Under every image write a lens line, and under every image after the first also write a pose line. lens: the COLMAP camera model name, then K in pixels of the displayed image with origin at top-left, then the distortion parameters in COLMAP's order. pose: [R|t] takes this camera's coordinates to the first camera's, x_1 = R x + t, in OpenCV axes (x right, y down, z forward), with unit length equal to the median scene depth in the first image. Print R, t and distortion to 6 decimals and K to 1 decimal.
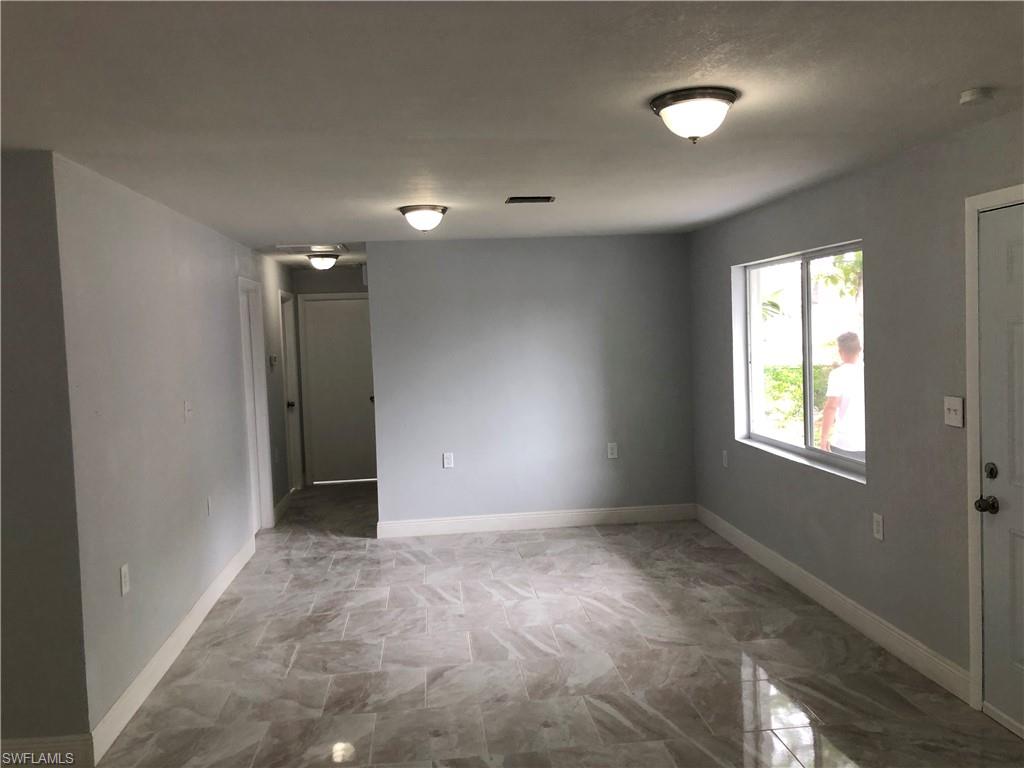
lens RADIAL K [[841.1, 0, 494.1], [0, 841.1, 377.3], [0, 0, 1]] dist [0.009998, -0.005395]
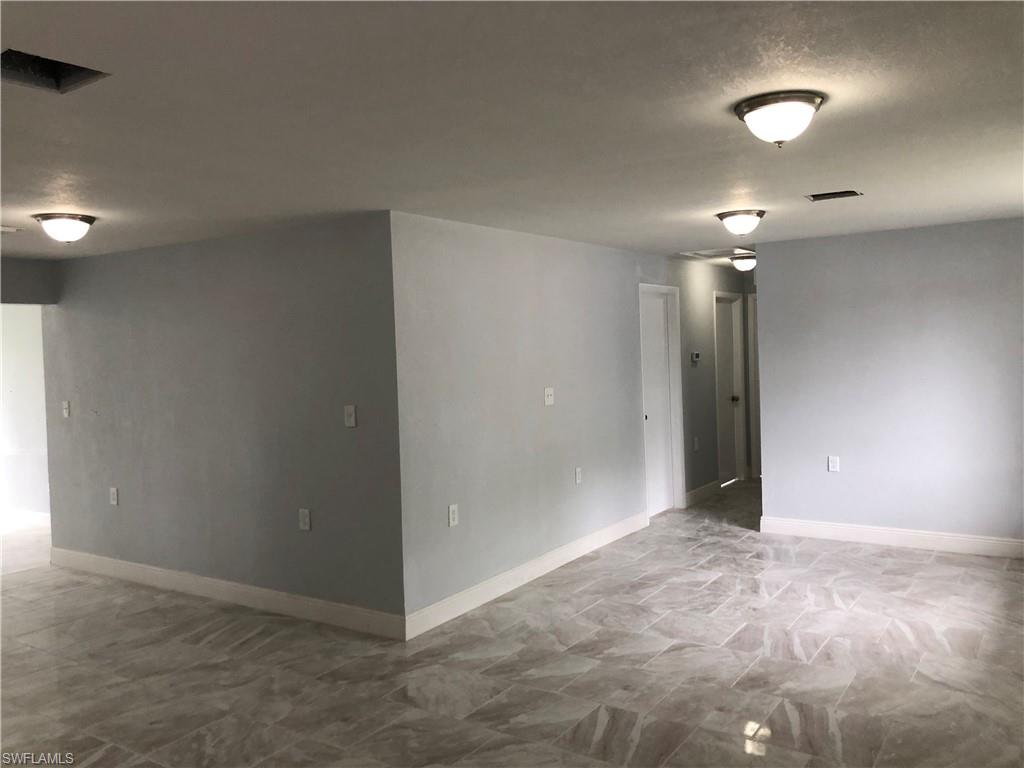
lens RADIAL K [[837.8, 0, 513.2], [0, 837.8, 377.2], [0, 0, 1]] dist [0.009834, 0.006015]
pose [[0.776515, 0.042340, -0.628674, 0.364193], [-0.039223, 0.999053, 0.018837, -0.006684], [0.628876, 0.010031, 0.777441, 0.016167]]
